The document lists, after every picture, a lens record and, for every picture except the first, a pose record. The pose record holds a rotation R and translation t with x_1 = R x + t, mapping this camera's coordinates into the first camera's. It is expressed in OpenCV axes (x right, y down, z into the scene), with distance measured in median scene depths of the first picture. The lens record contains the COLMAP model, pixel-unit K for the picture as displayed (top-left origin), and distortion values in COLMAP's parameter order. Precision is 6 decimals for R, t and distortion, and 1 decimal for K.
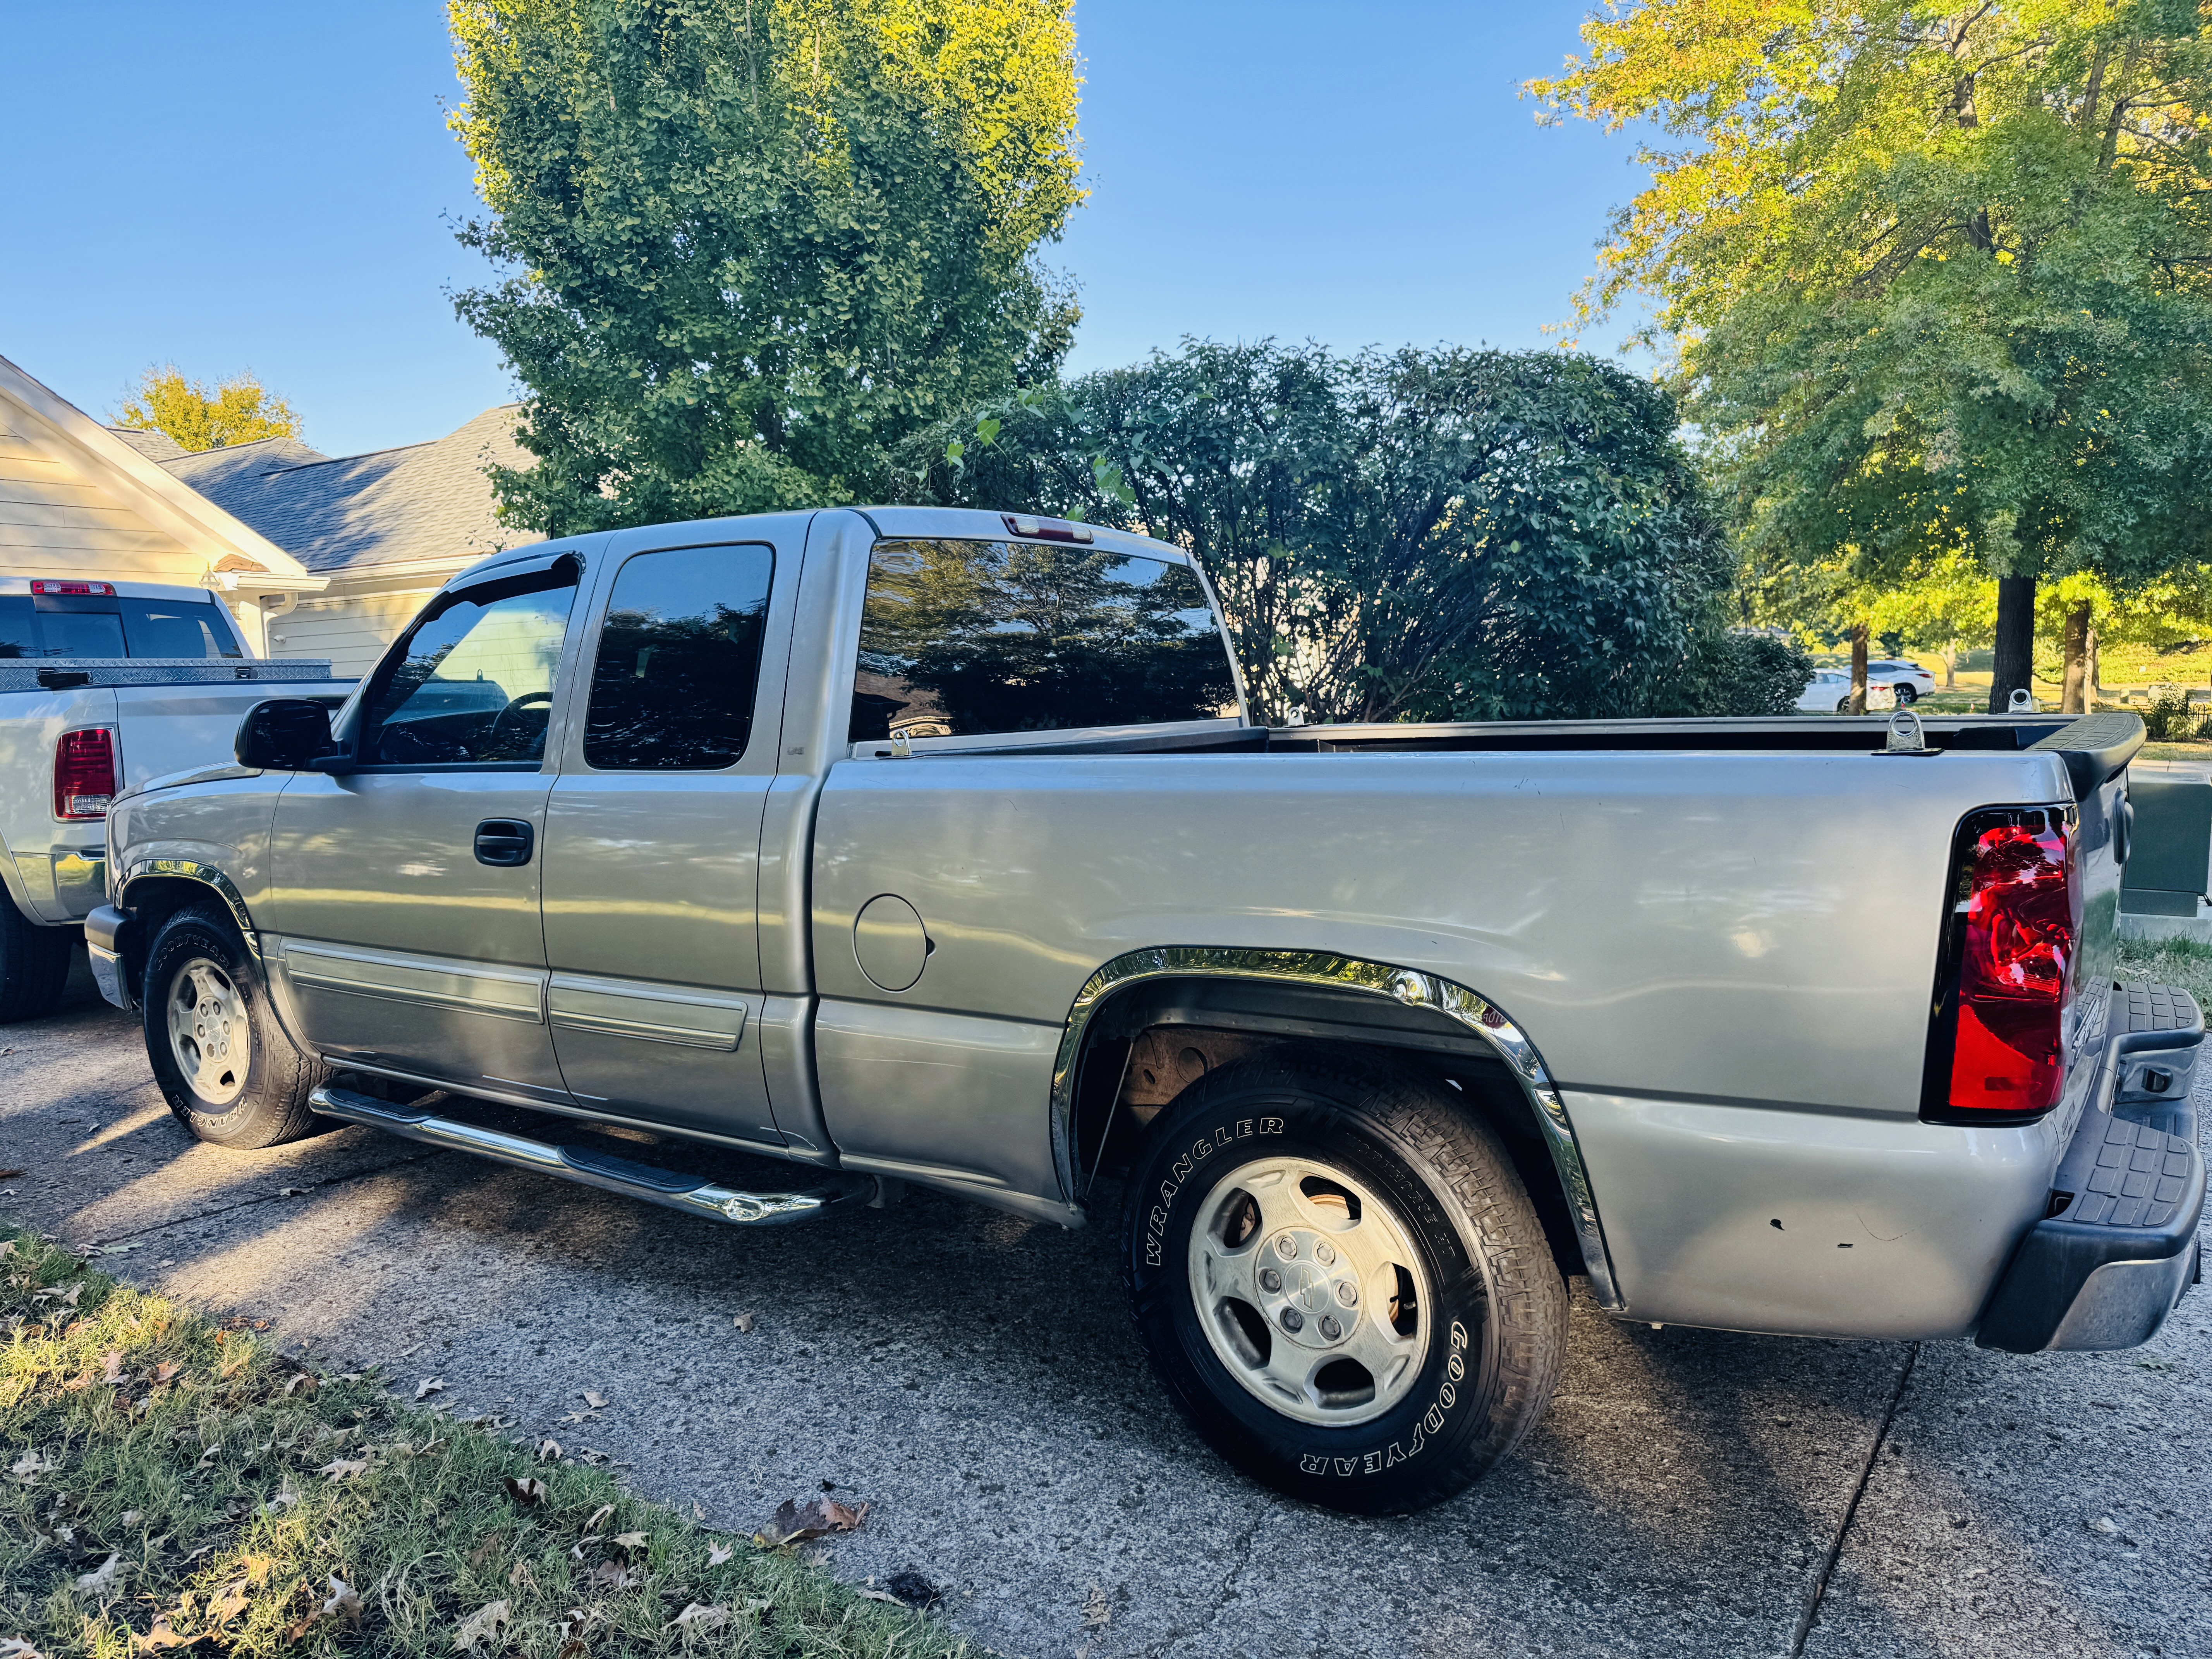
lens RADIAL K [[1556.8, 0, 1106.2], [0, 1556.8, 833.4], [0, 0, 1]] dist [0.031203, -0.001106]
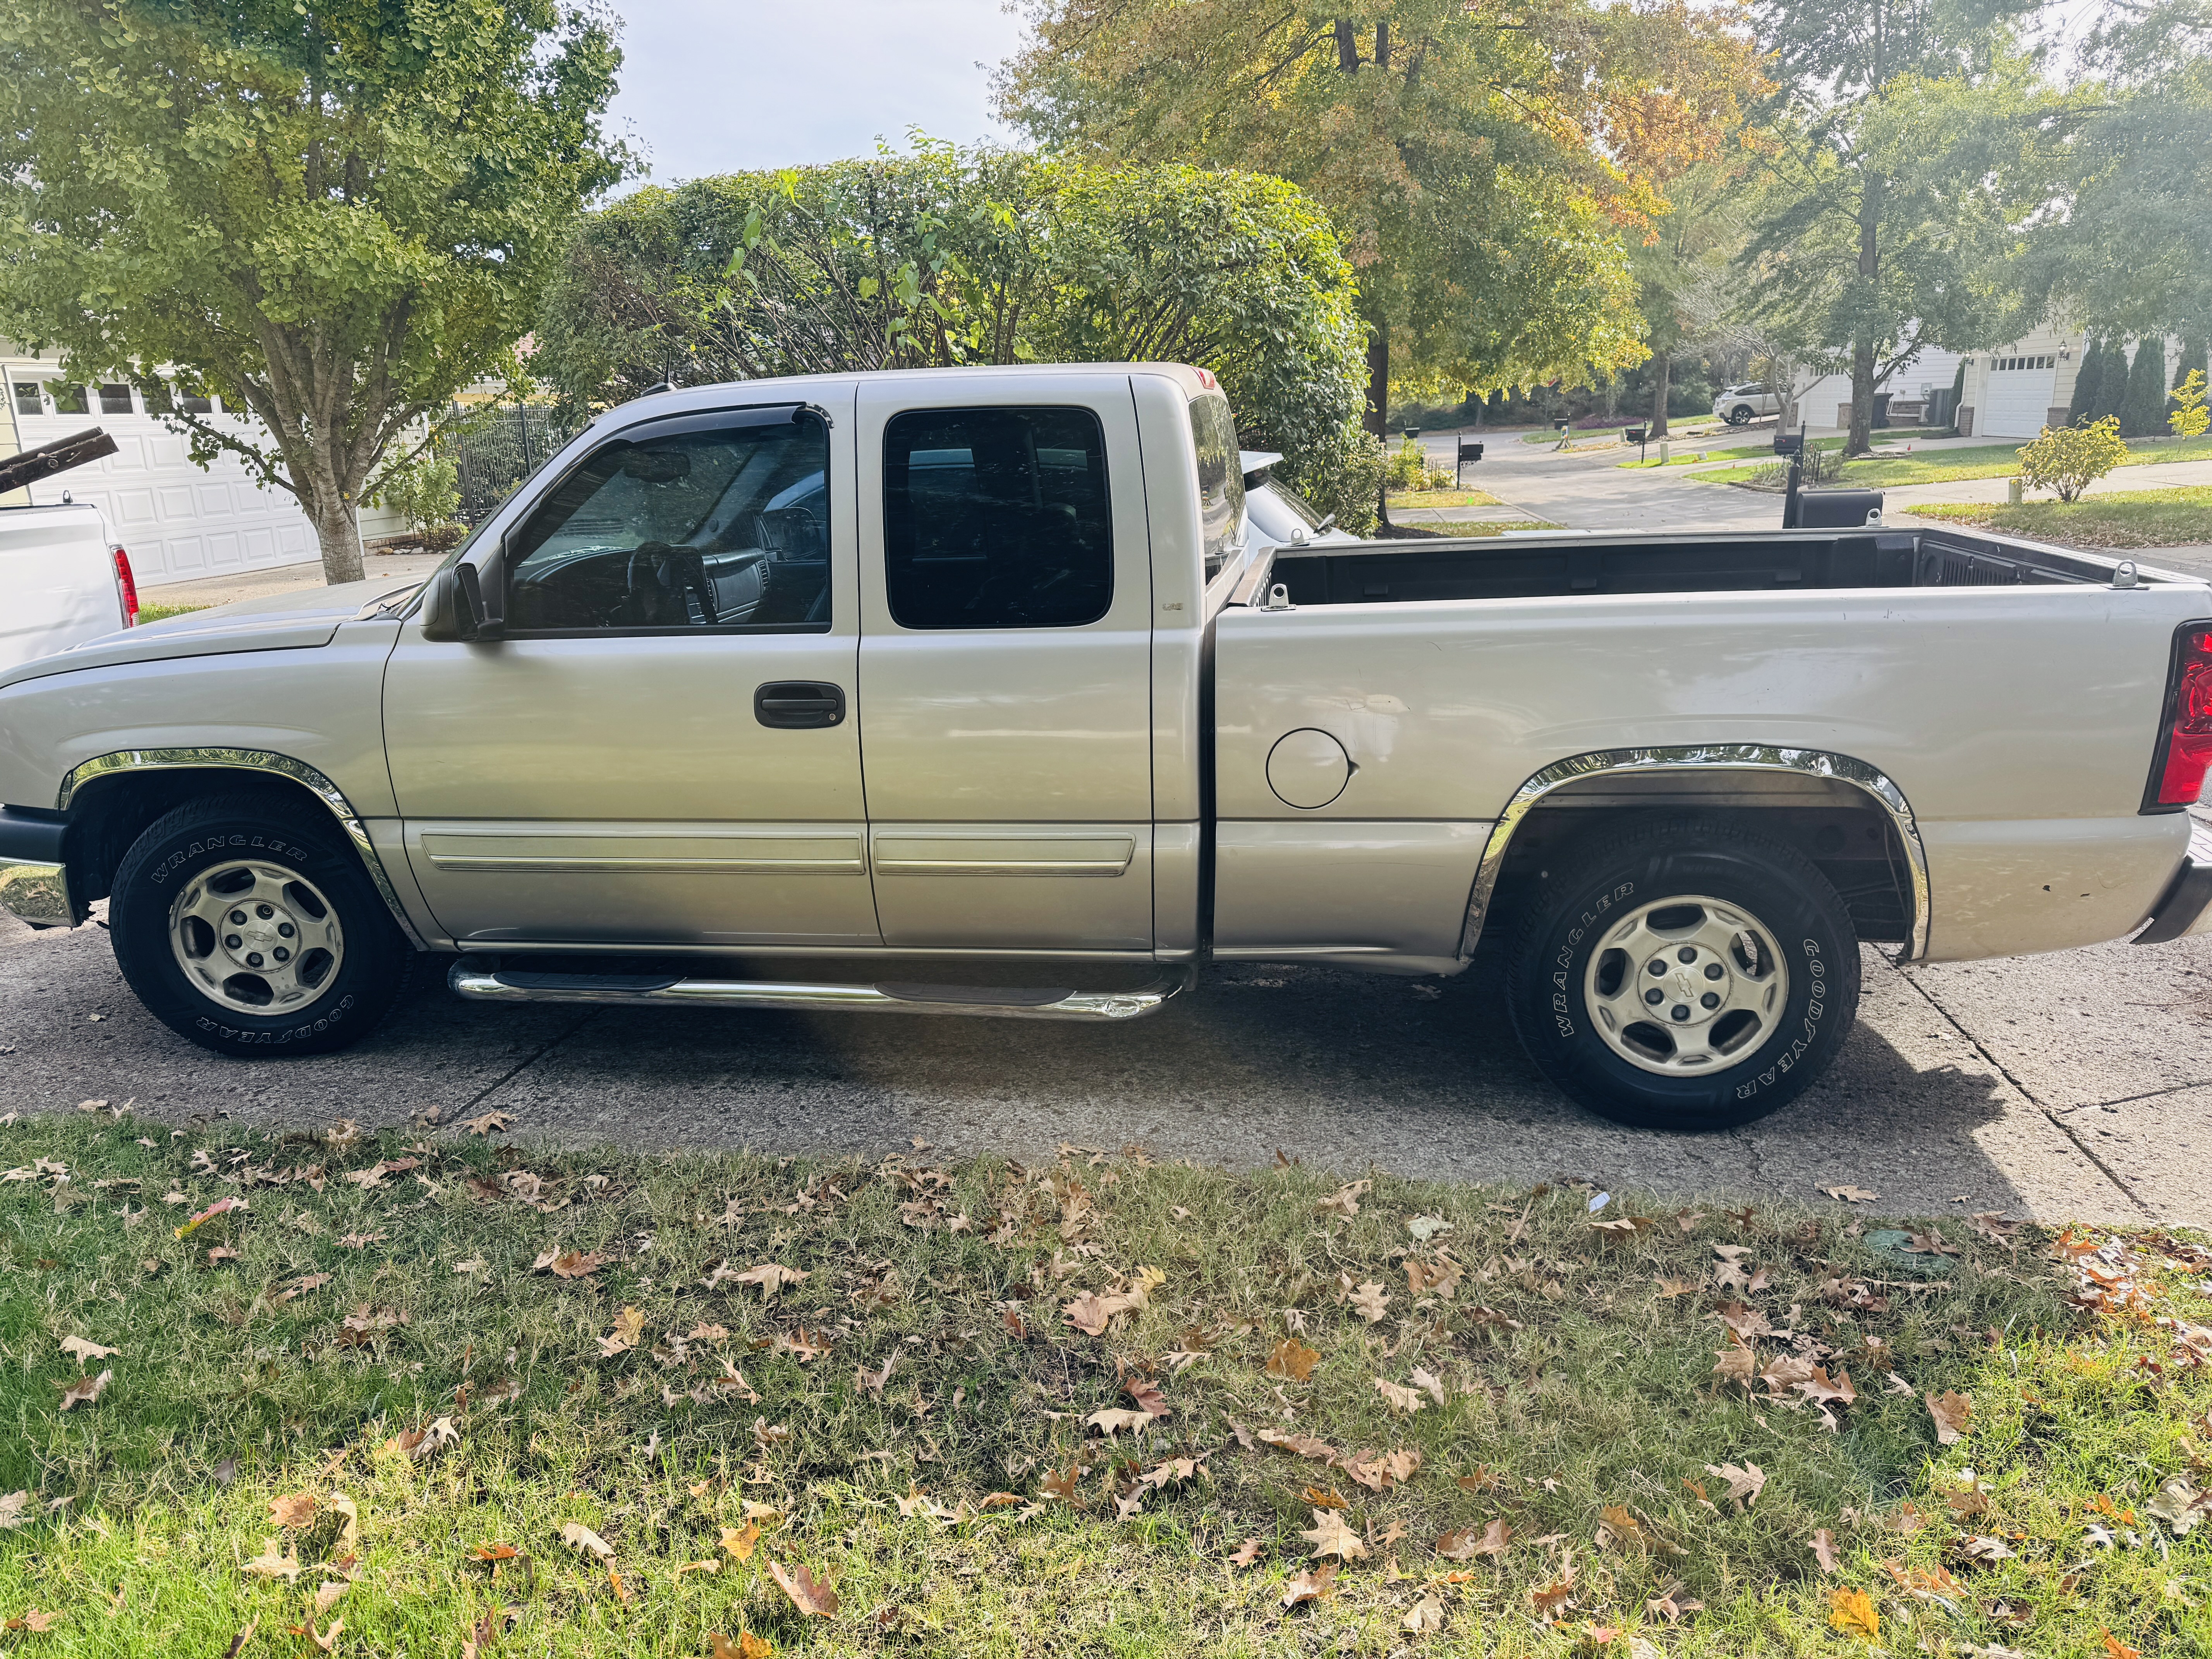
lens RADIAL K [[1556.8, 0, 1098.4], [0, 1556.8, 821.6], [0, 0, 1]] dist [0.031203, -0.001106]
pose [[0.901532, -0.115234, 0.417086, -0.709056], [0.051668, 0.985660, 0.160640, -0.080509], [-0.429616, -0.123272, 0.894558, -0.004506]]
